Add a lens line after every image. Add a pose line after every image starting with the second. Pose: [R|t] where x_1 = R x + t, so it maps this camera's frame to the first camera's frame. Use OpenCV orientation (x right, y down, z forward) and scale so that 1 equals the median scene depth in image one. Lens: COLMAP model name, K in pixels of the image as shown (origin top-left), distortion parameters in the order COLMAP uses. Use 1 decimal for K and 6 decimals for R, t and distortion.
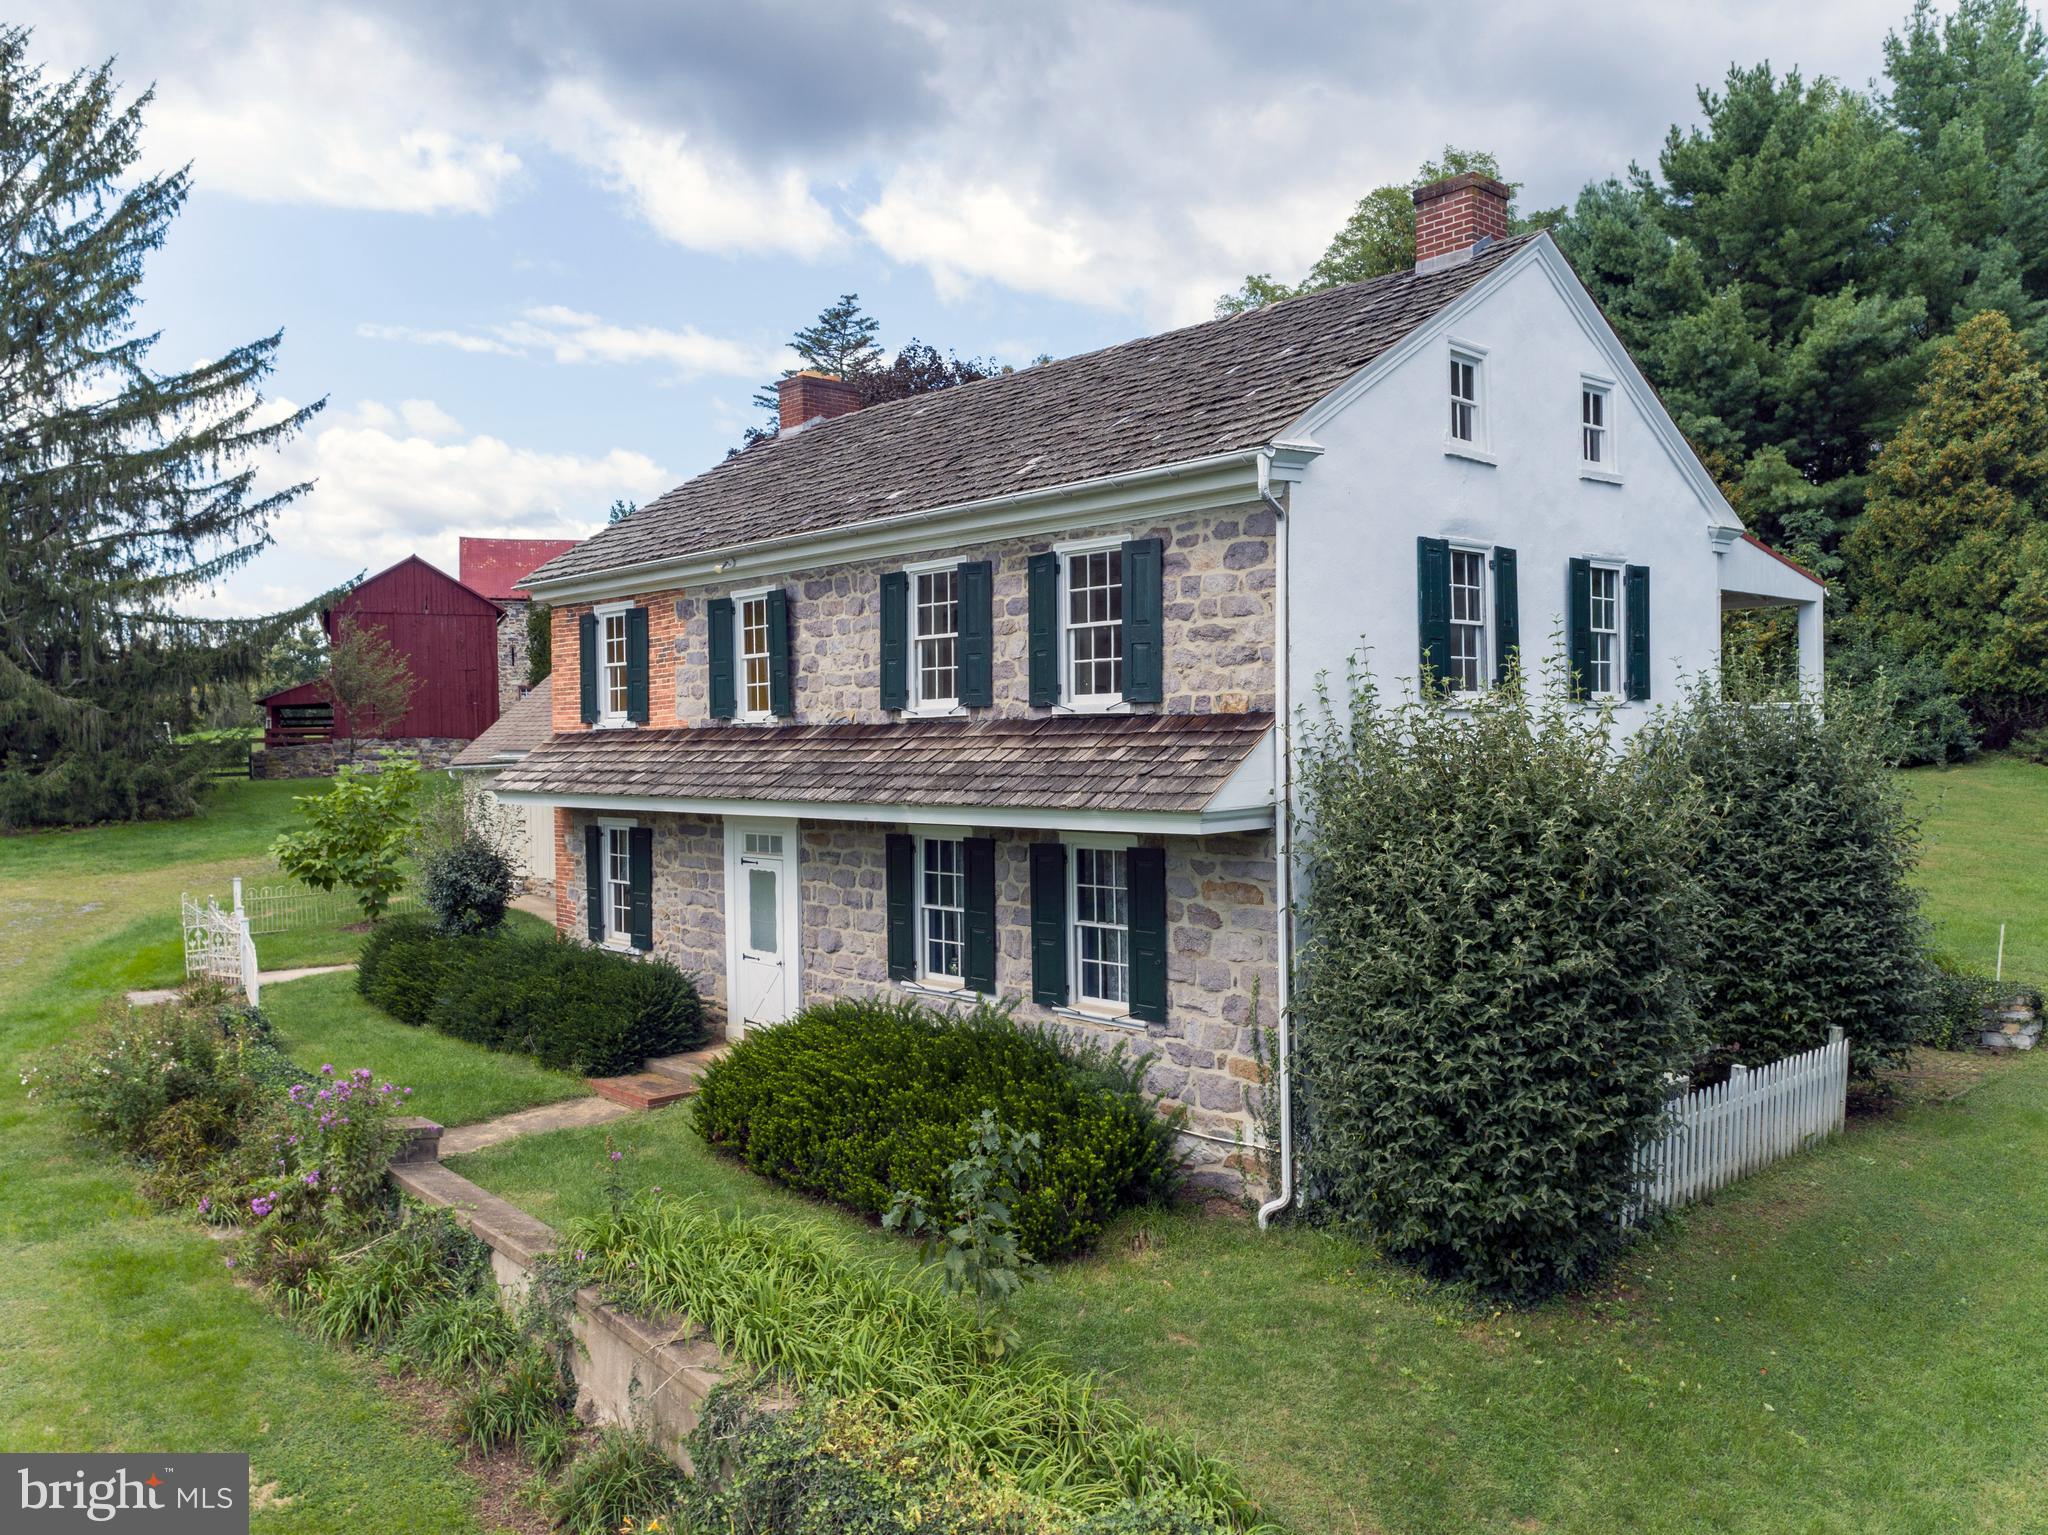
lens RADIAL K [[1546.8, 0, 1017.3], [0, 1546.8, 763.7], [0, 0, 1]] dist [0.024021, 0.011581]
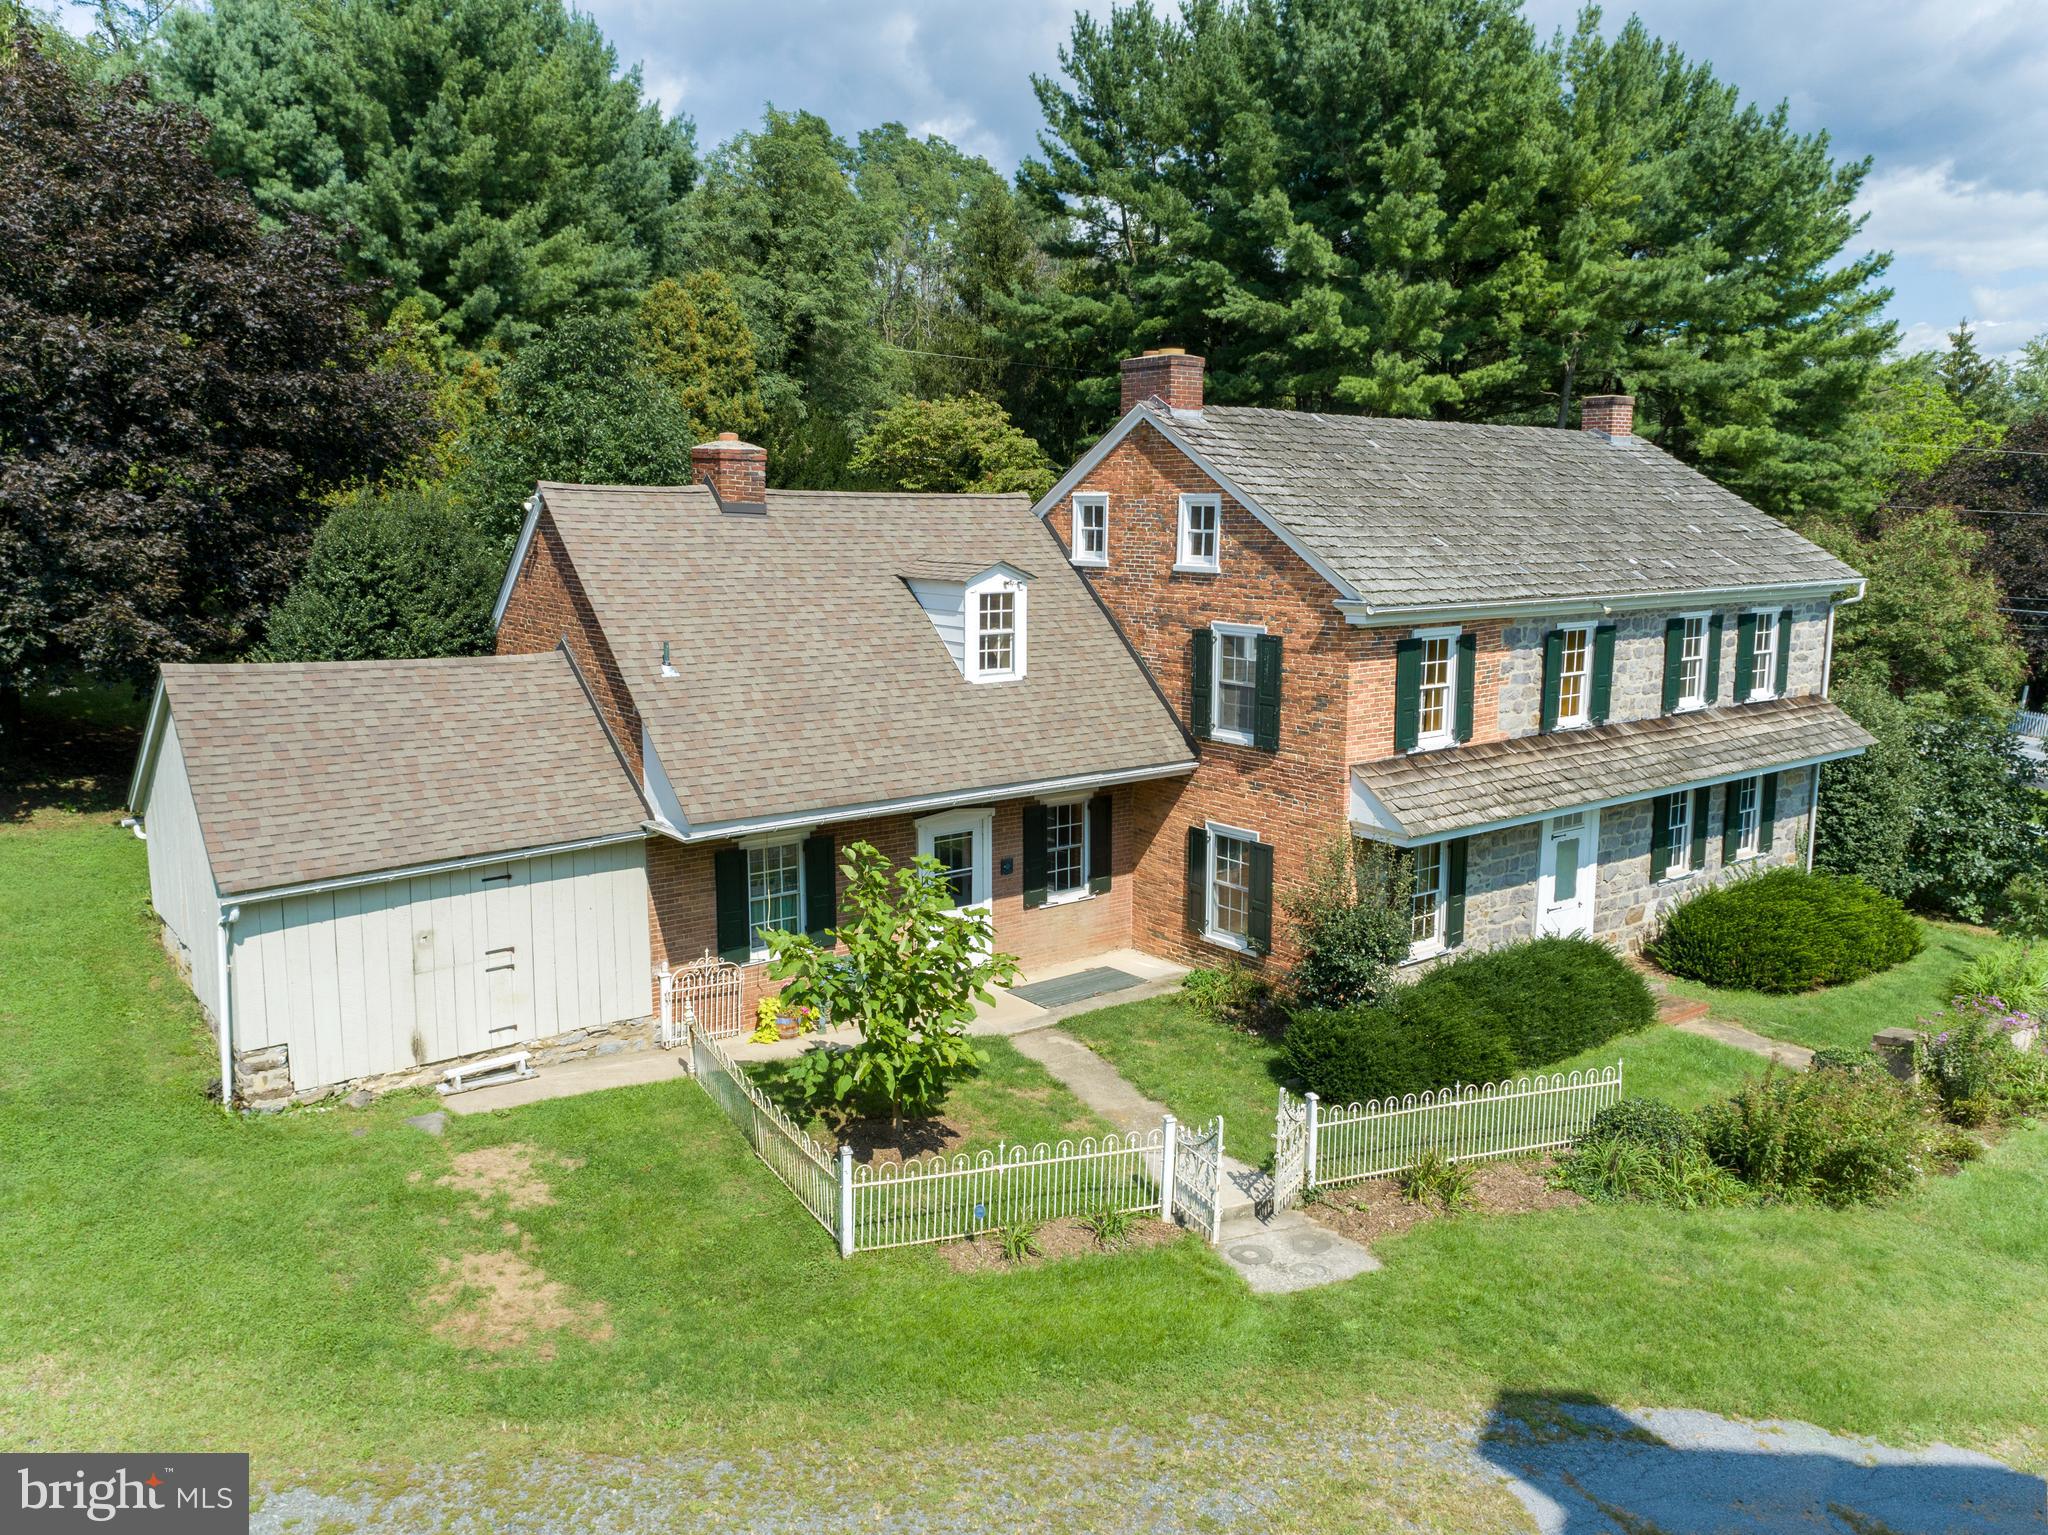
lens RADIAL K [[1546.8, 0, 1029.4], [0, 1546.8, 773.3], [0, 0, 1]] dist [0.024021, 0.011581]
pose [[0.082405, -0.157368, 0.984096, -1.581776], [0.009745, 0.987534, 0.157101, -0.209016], [-0.996551, -0.003356, 0.082911, 1.440122]]
